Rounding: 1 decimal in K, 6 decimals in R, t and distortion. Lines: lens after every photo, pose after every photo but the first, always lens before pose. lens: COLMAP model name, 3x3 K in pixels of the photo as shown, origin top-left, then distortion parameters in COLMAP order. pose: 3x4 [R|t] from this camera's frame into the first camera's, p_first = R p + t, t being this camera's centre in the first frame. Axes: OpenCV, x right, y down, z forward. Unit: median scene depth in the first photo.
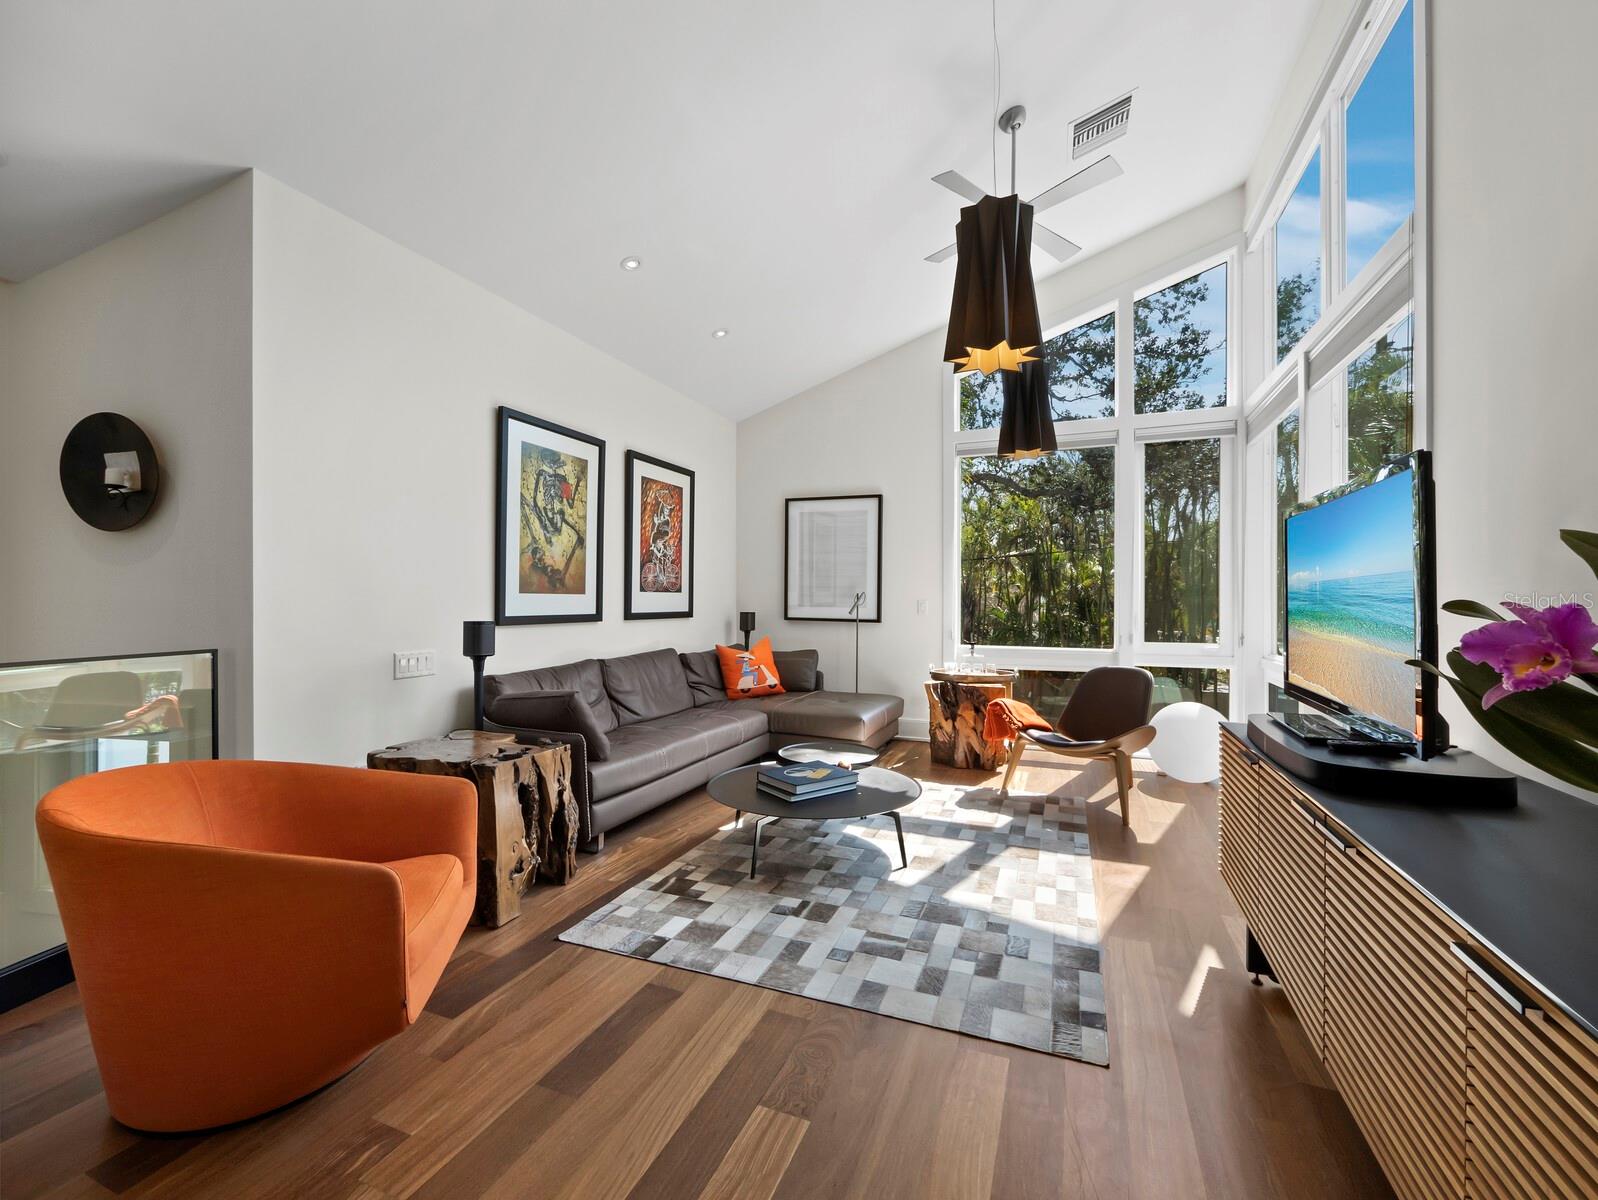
lens RADIAL K [[675.9, 0, 800.0], [0, 675.9, 598.0], [0, 0, 1]] dist [-0.000120, 0.000260]
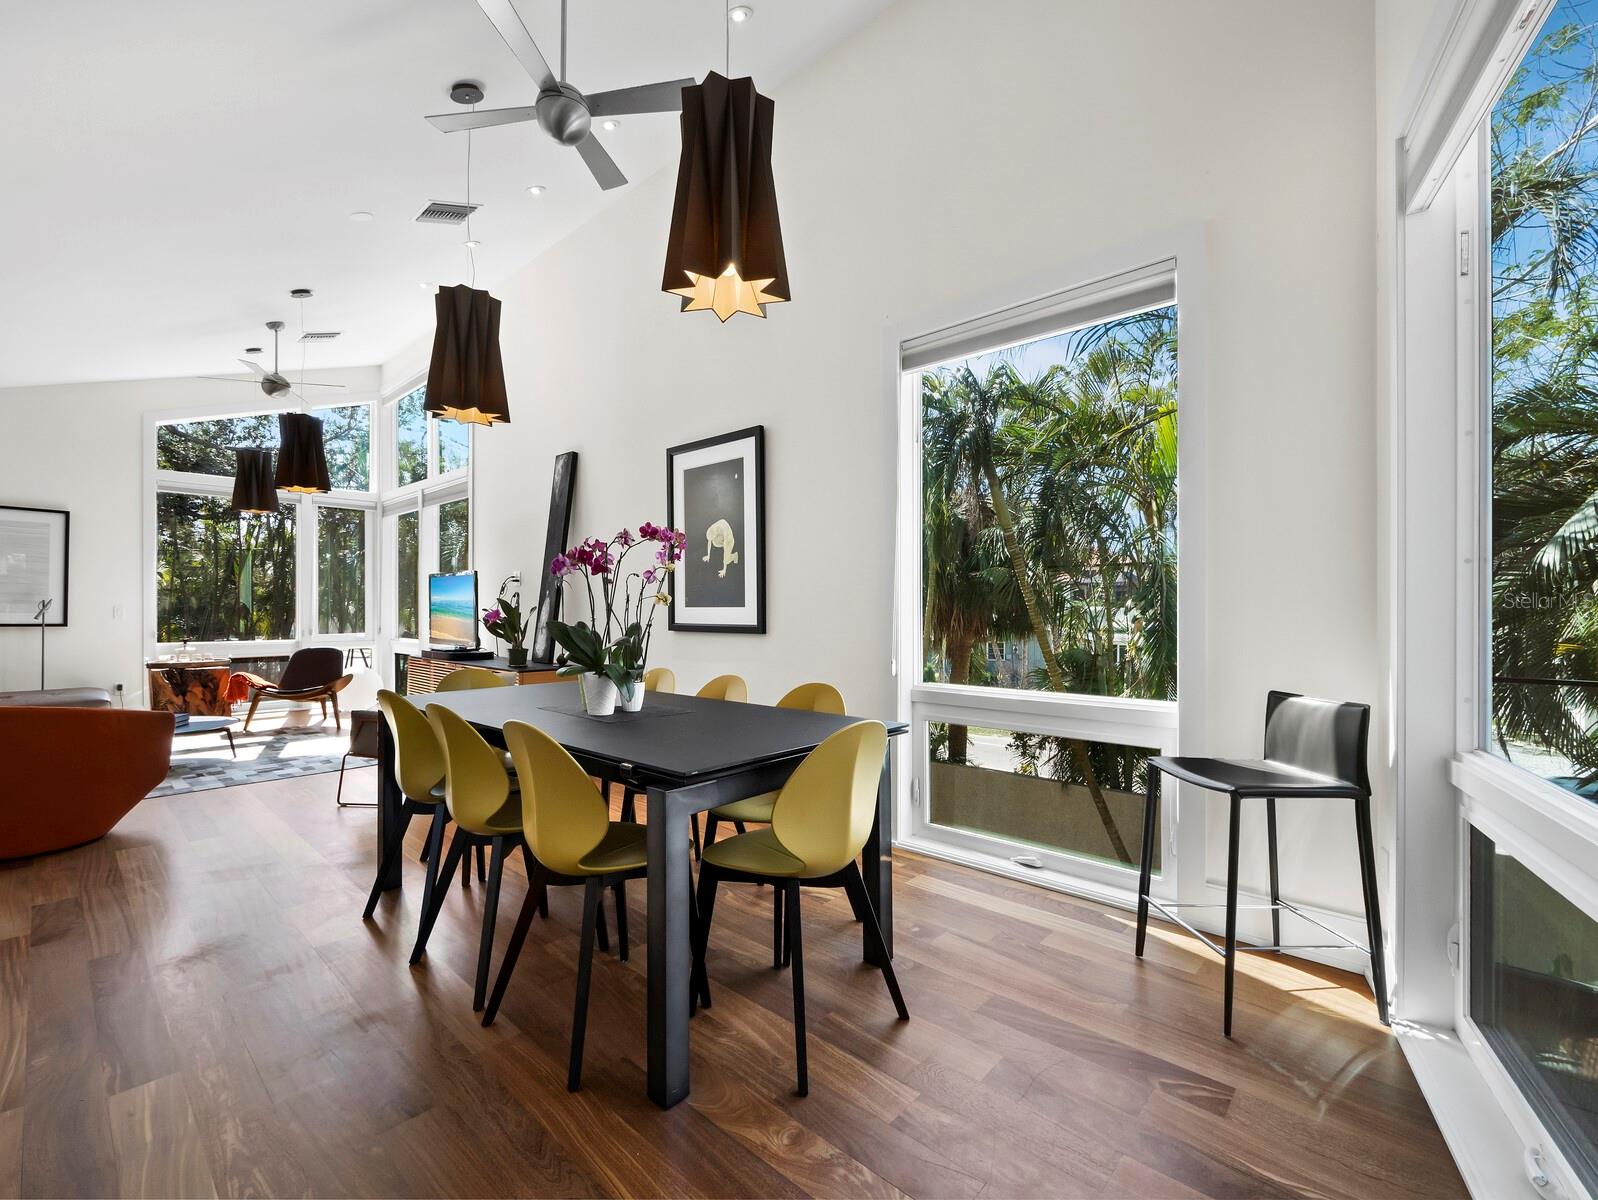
lens RADIAL K [[675.9, 0, 800.0], [0, 675.9, 598.0], [0, 0, 1]] dist [-0.000120, 0.000260]
pose [[0.339993, 0.017344, 0.940268, -0.579404], [-0.006737, 0.999849, -0.016007, -0.001563], [-0.940404, -0.000892, 0.340058, -0.574906]]
